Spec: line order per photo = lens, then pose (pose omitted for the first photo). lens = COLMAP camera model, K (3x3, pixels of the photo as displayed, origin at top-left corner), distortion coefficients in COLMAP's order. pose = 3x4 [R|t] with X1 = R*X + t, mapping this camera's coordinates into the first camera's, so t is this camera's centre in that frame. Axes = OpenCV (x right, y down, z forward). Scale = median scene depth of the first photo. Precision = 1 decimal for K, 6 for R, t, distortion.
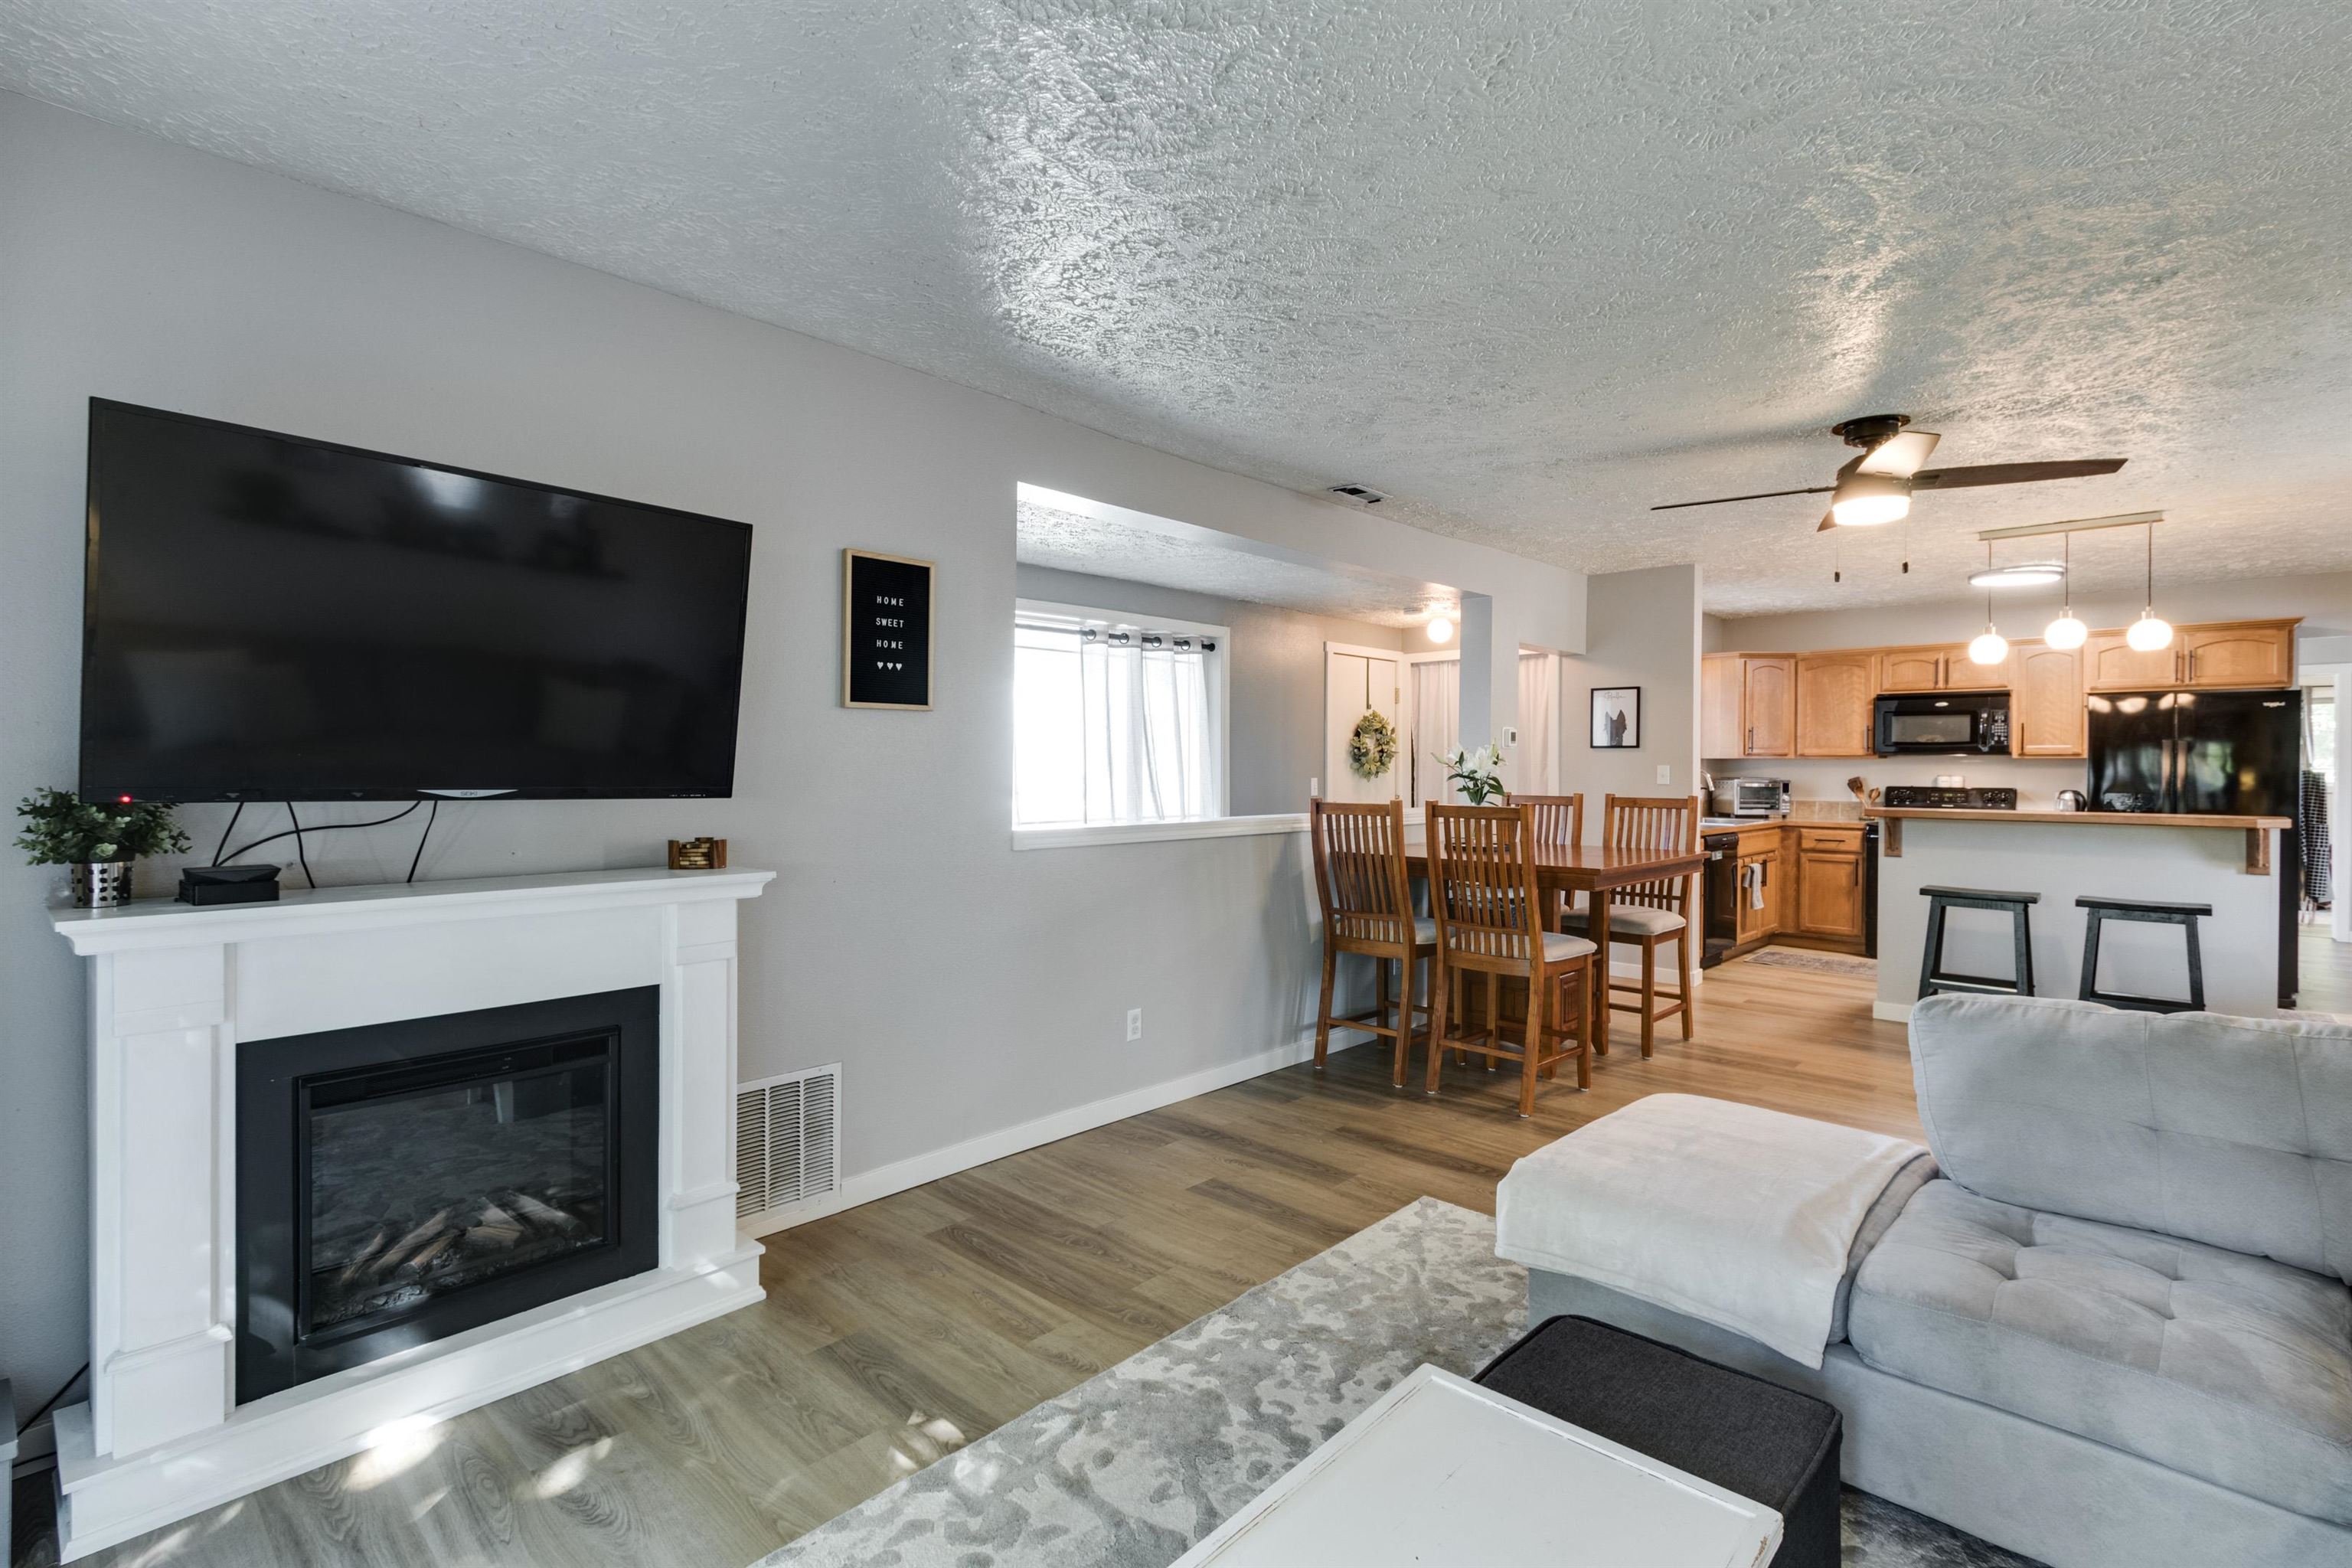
lens RADIAL K [[1110.1, 0, 1173.5], [0, 1110.1, 777.3], [0, 0, 1]] dist [0.003746, 0.000407]
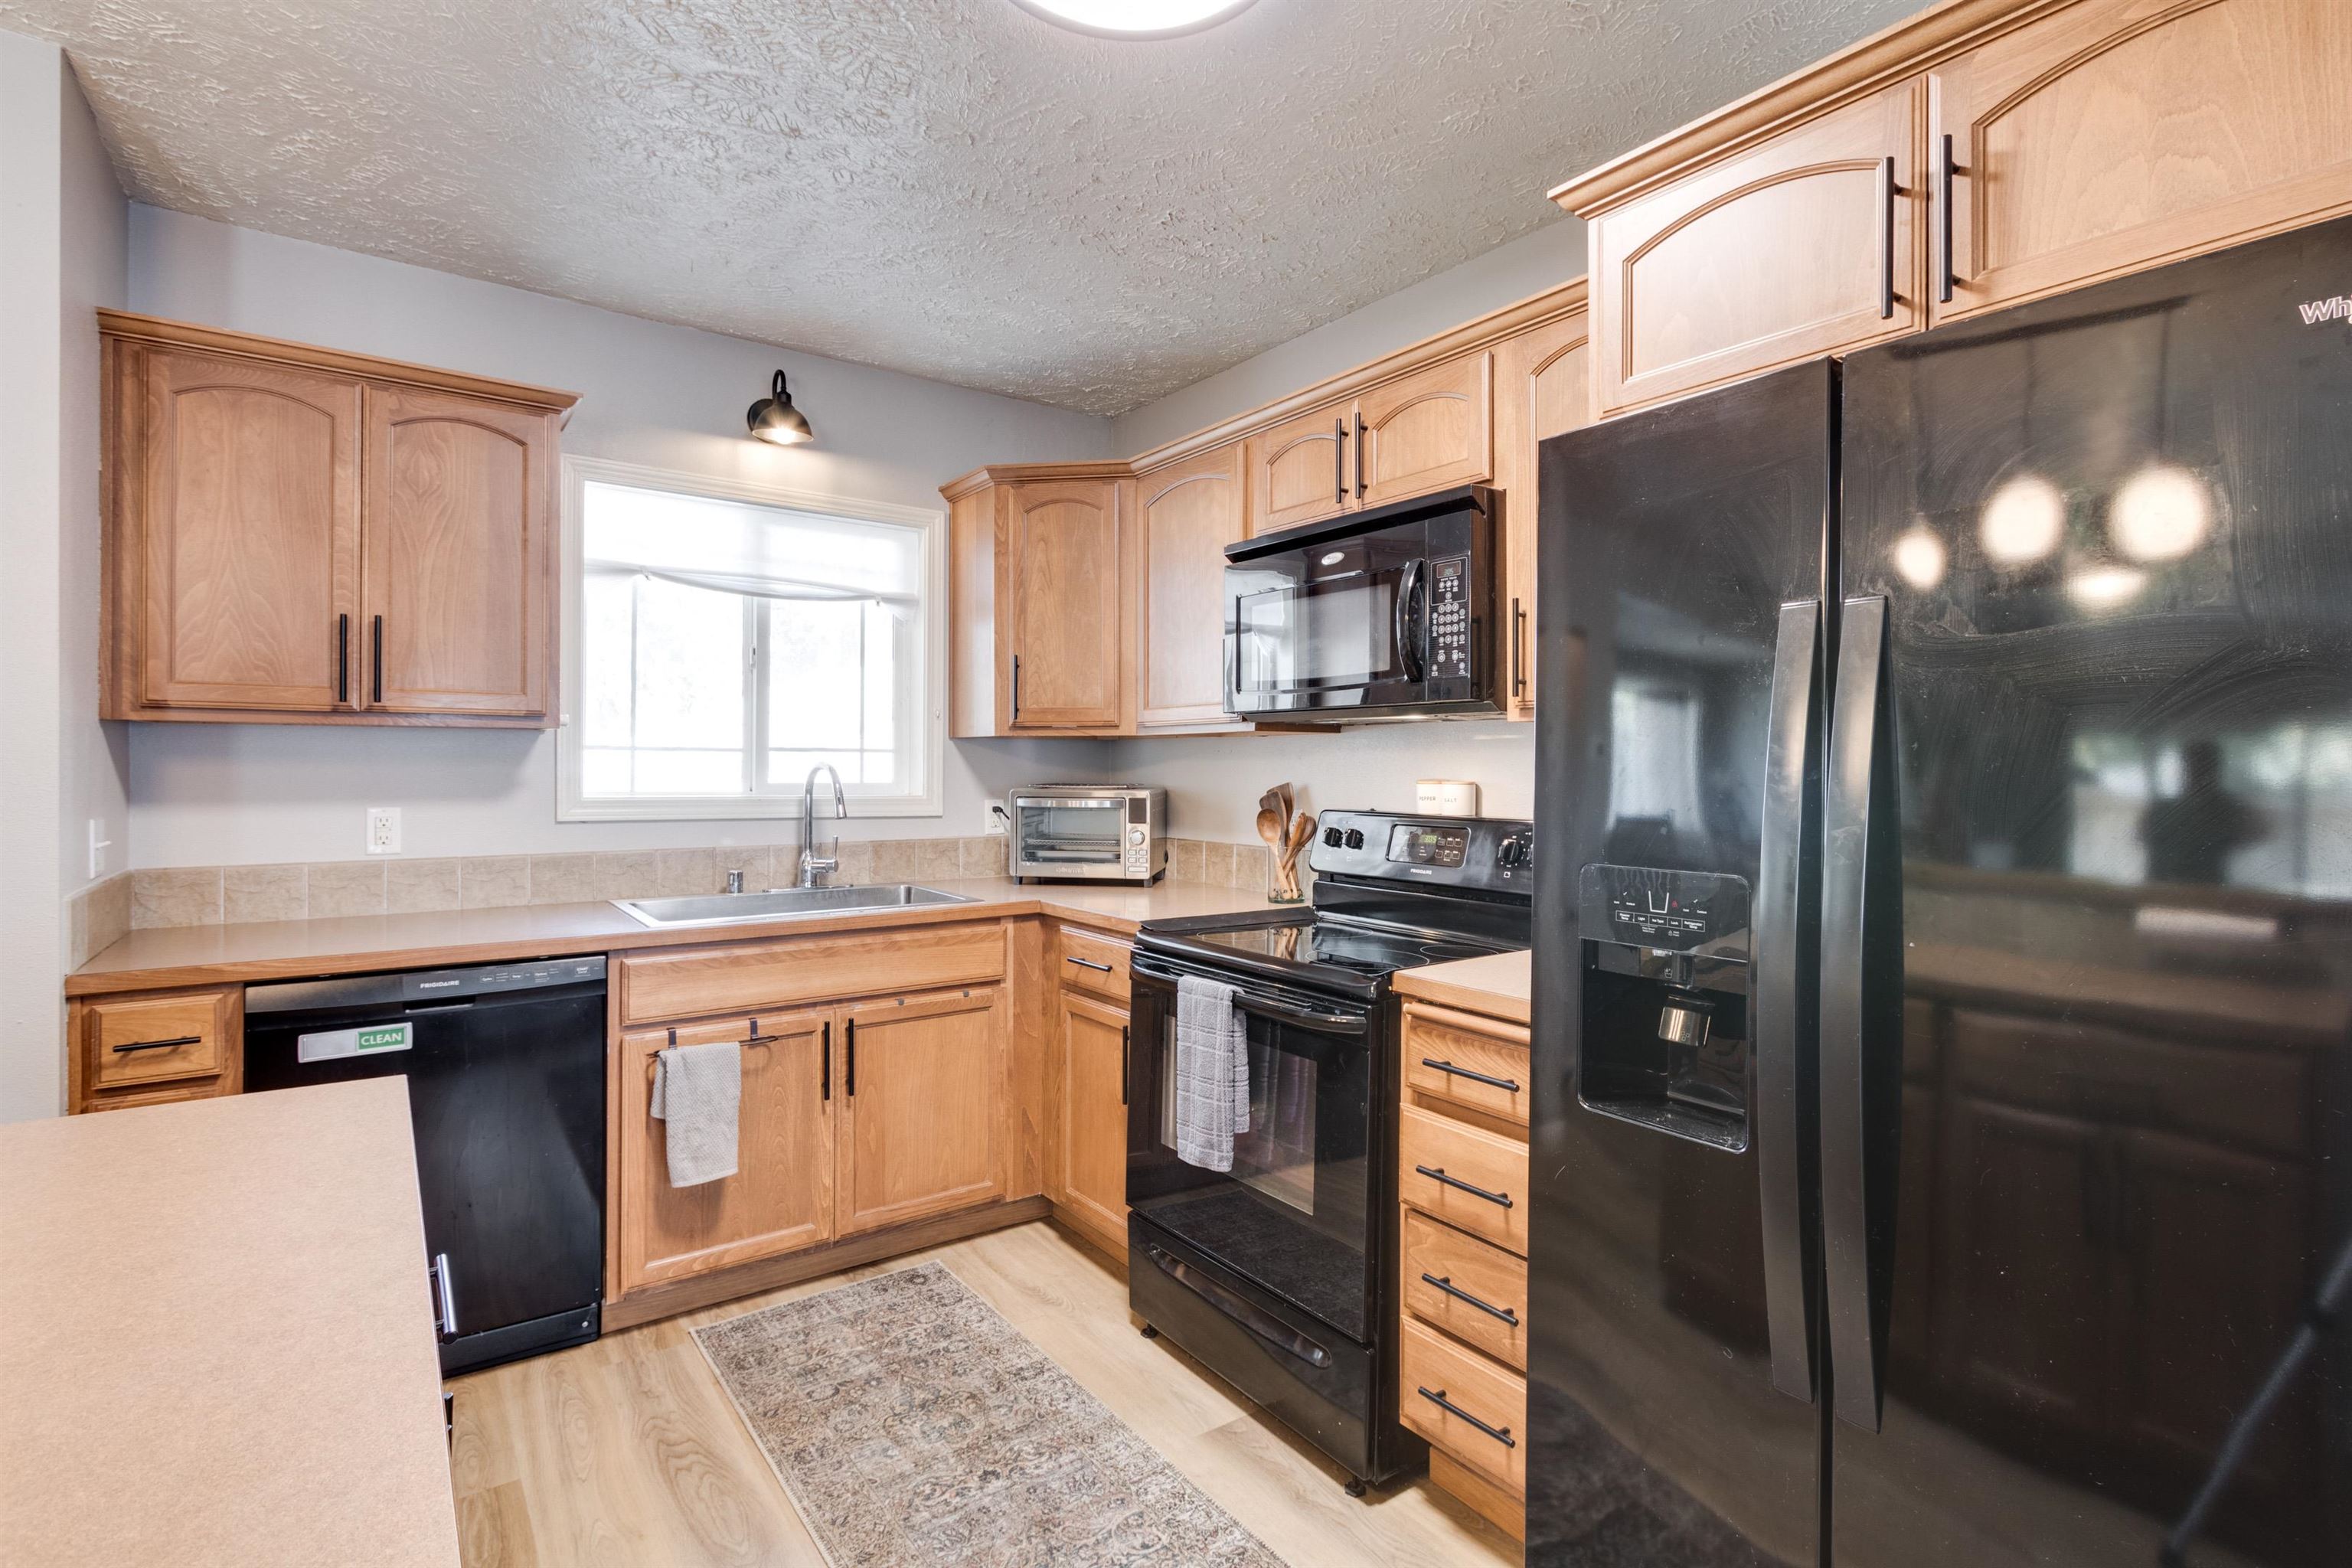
lens RADIAL K [[1110.1, 0, 1175.6], [0, 1110.1, 764.6], [0, 0, 1]] dist [0.003746, 0.000407]
pose [[0.981736, -0.000683, -0.190246, 0.730462], [-0.001139, 0.999955, -0.009470, -0.003355], [0.190244, 0.009514, 0.981691, 0.701865]]
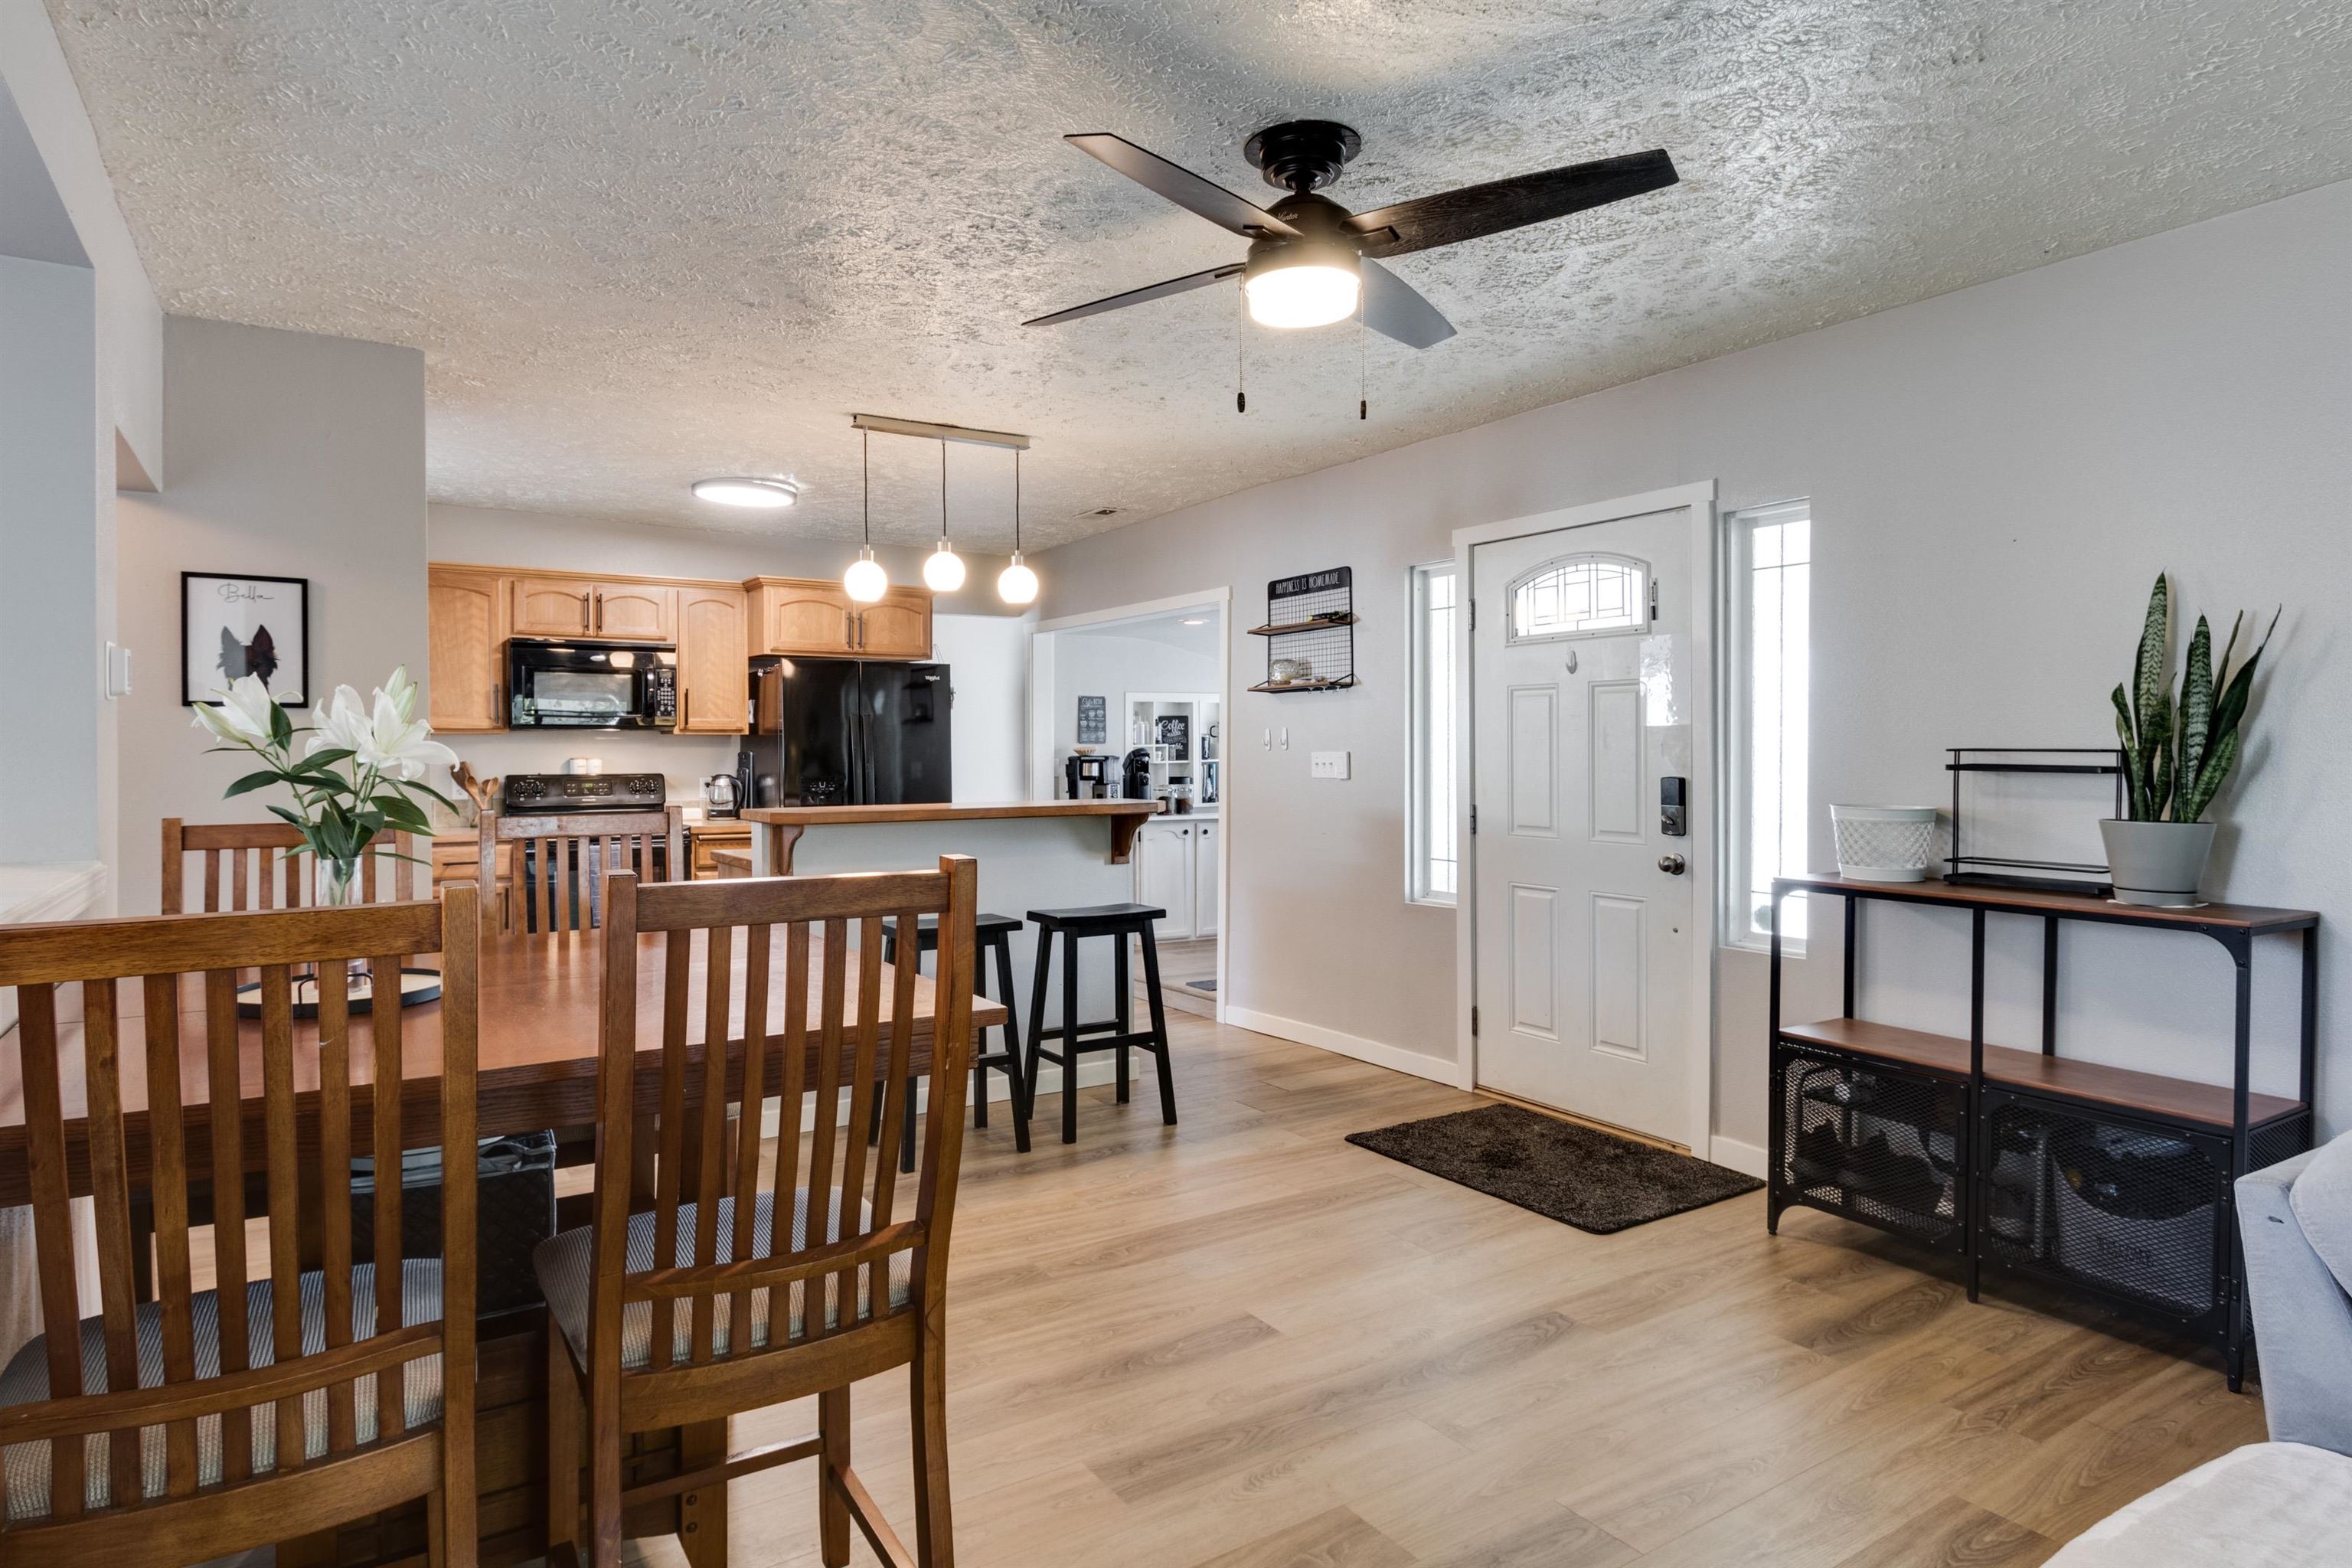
lens RADIAL K [[1293.0, 0, 1102.0], [0, 1293.0, 777.0], [0, 0, 1]] dist [0.002037, 0.000361]
pose [[0.270010, -0.025800, 0.962512, -0.022286], [0.012775, 0.999649, 0.023211, -0.004871], [-0.962773, 0.006029, 0.270245, 0.481444]]
